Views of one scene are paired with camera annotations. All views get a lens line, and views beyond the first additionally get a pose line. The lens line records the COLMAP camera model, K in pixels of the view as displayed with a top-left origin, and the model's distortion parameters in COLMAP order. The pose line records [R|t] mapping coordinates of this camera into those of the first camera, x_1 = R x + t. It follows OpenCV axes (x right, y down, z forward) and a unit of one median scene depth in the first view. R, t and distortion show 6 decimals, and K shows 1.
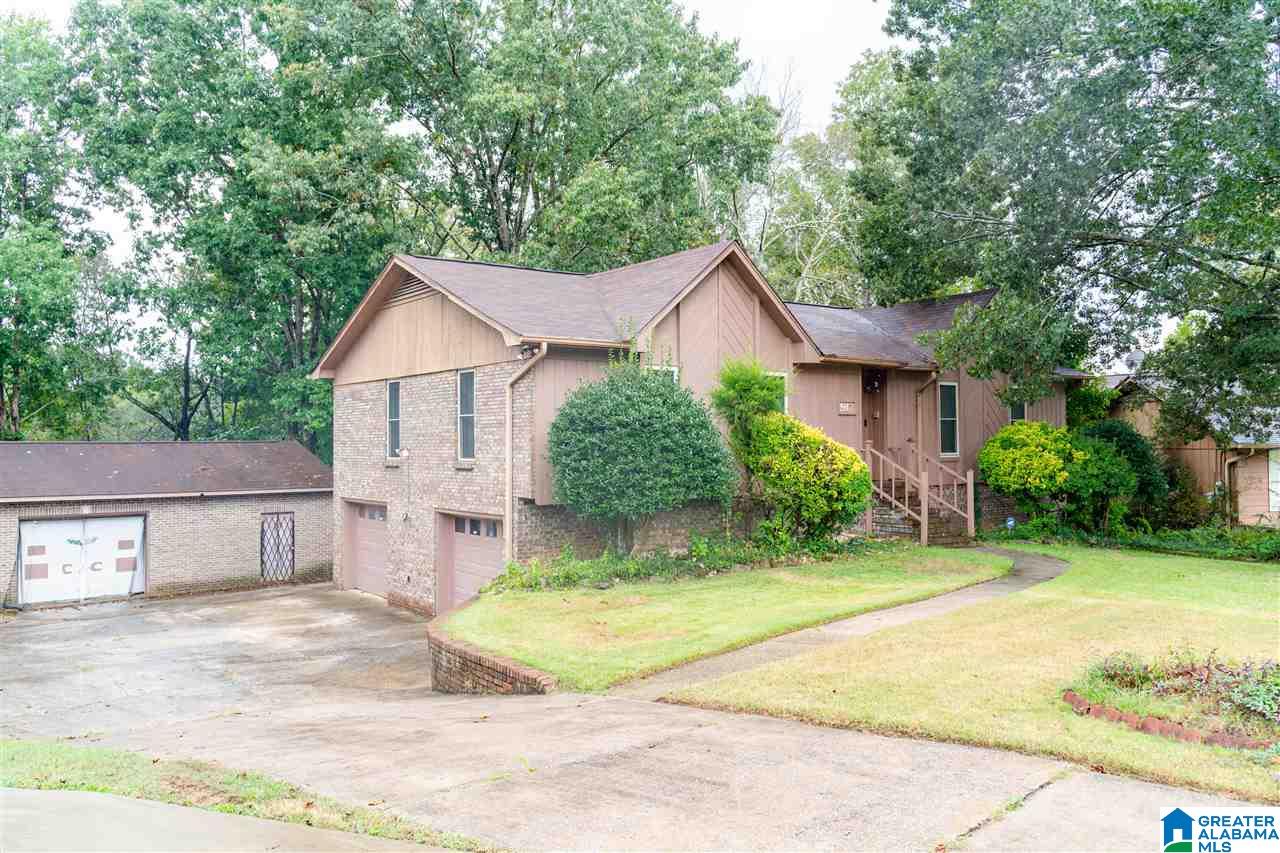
lens RADIAL K [[1024.6, 0, 630.9], [0, 1024.6, 432.2], [0, 0, 1]] dist [-0.003762, 0.000217]
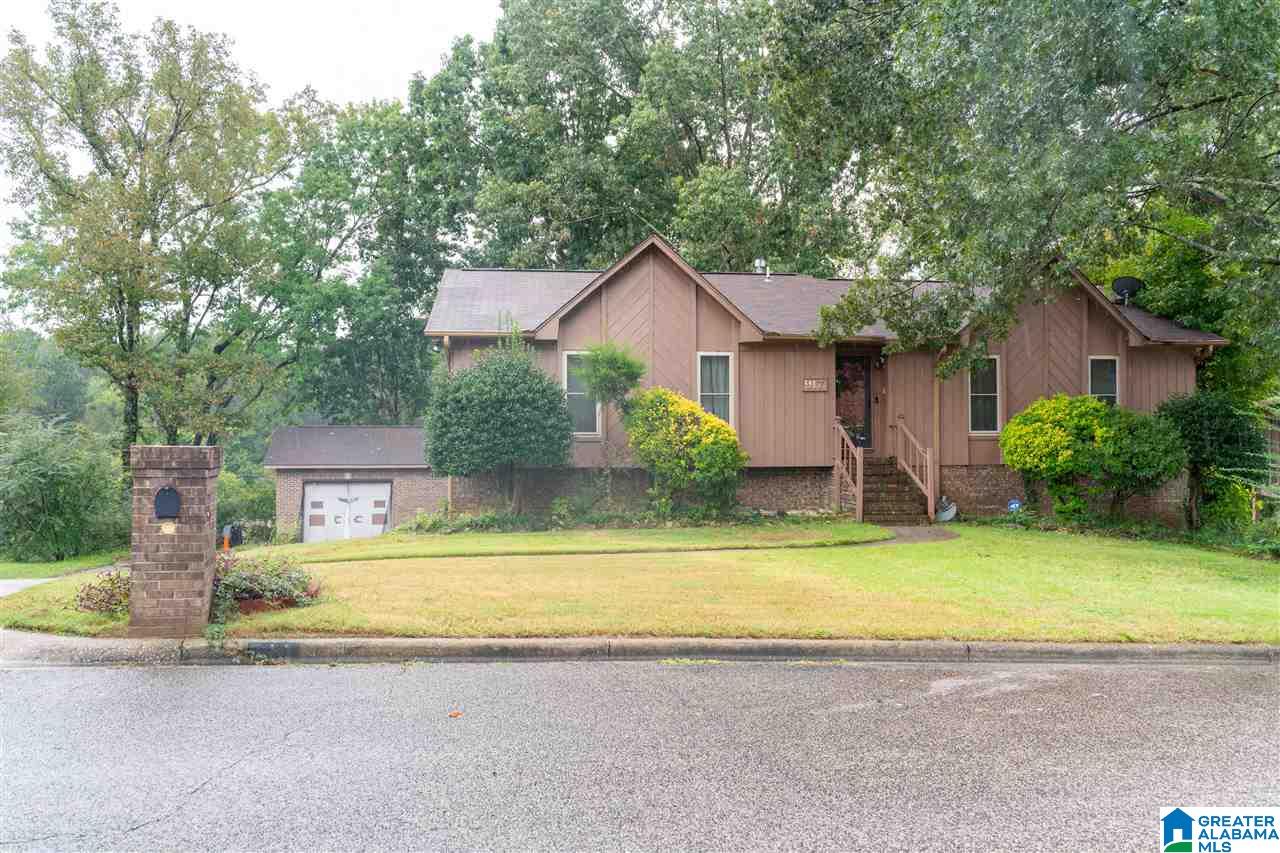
lens RADIAL K [[1024.6, 0, 630.9], [0, 1024.6, 432.2], [0, 0, 1]] dist [-0.003762, 0.000217]
pose [[0.868213, -0.001231, -0.496191, 0.508304], [0.003590, 0.999986, 0.003801, 0.017079], [0.496179, -0.005081, 0.868205, 0.029738]]
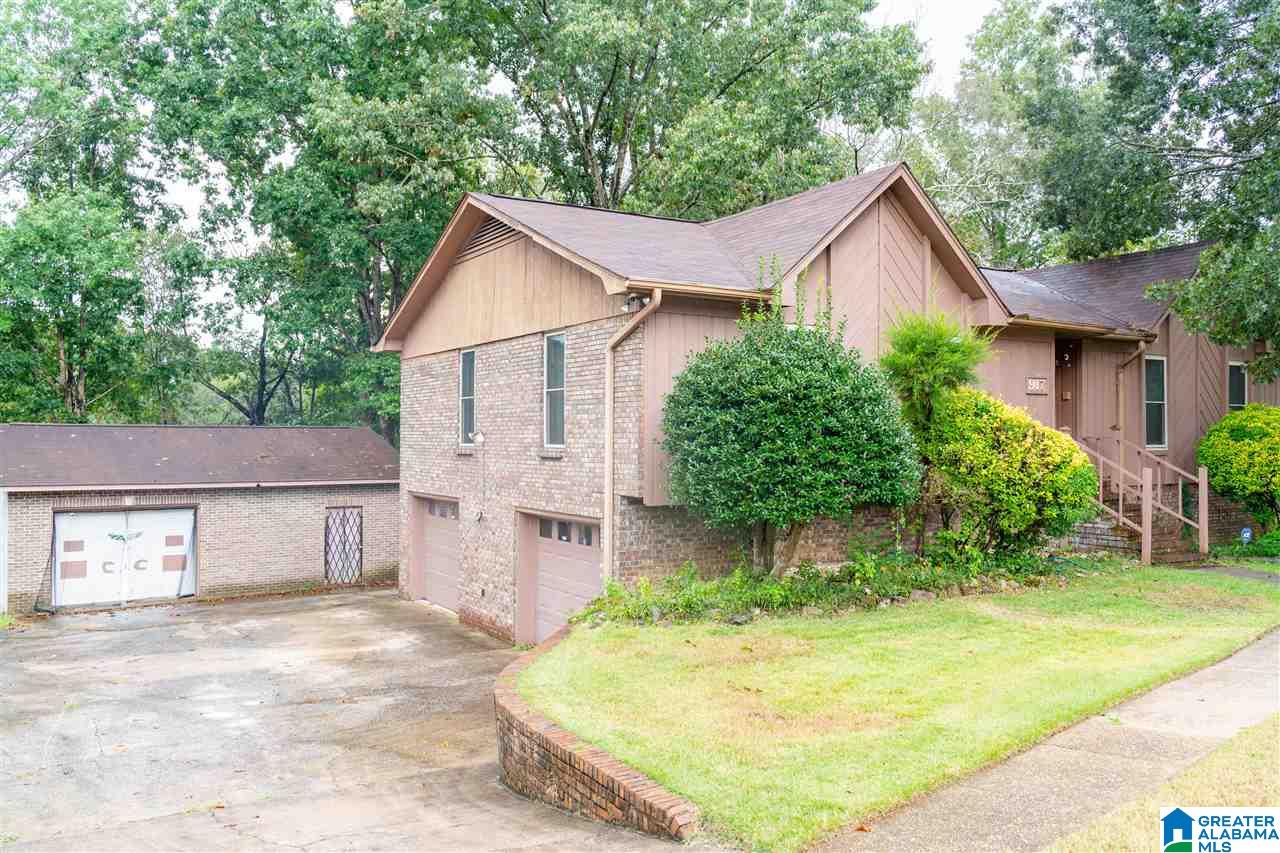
lens RADIAL K [[1024.6, 0, 630.9], [0, 1024.6, 432.2], [0, 0, 1]] dist [-0.003762, 0.000217]
pose [[0.996174, 0.008152, -0.087010, -0.026937], [-0.007680, 0.999954, 0.005761, 0.009103], [0.087053, -0.005071, 0.996191, 0.178218]]
